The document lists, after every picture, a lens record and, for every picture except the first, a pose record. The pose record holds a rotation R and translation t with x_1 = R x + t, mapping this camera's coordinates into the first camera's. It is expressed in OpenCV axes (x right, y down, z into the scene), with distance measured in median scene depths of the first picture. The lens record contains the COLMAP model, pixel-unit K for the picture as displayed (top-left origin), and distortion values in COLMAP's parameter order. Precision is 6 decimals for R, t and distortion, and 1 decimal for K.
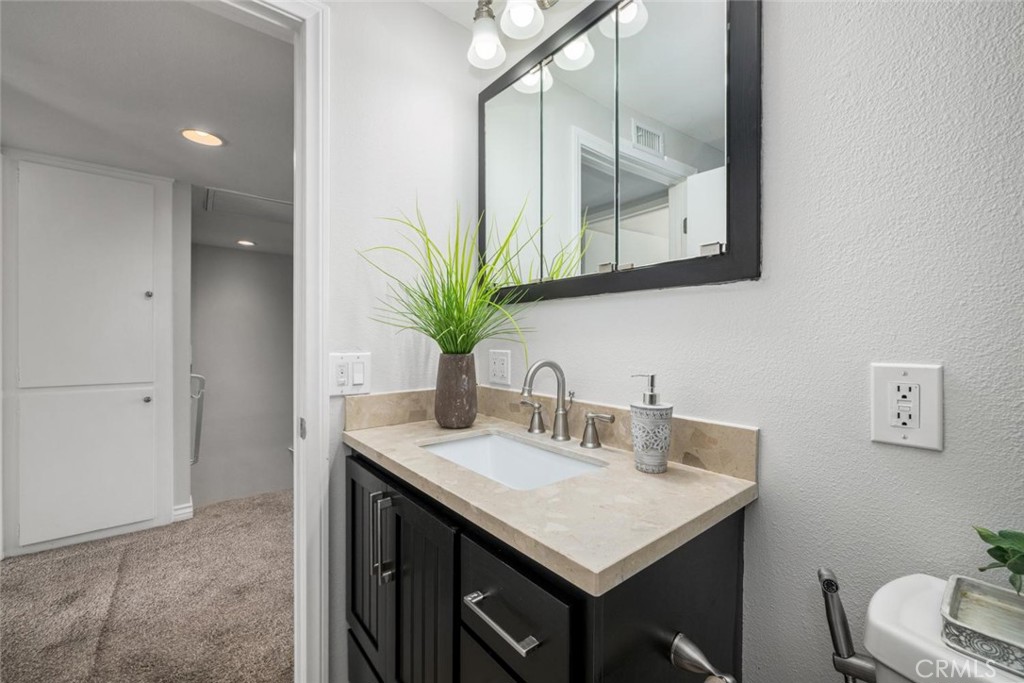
lens RADIAL K [[409.0, 0, 512.0], [0, 409.0, 341.5], [0, 0, 1]] dist [-0.002144, -0.000357]
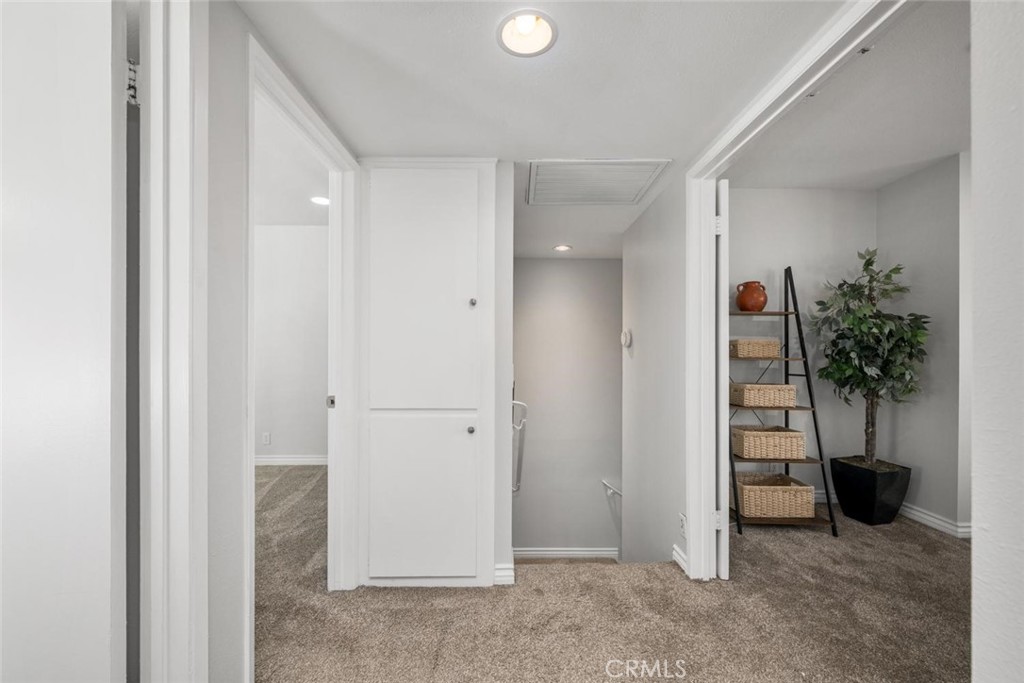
lens RADIAL K [[411.3, 0, 507.6], [0, 411.3, 347.0], [0, 0, 1]] dist [0.000673, -0.000144]
pose [[0.776358, -0.009074, -0.630227, -0.294029], [-0.003871, 0.999809, -0.019164, -0.009477], [0.630281, 0.017318, 0.776174, 0.376977]]
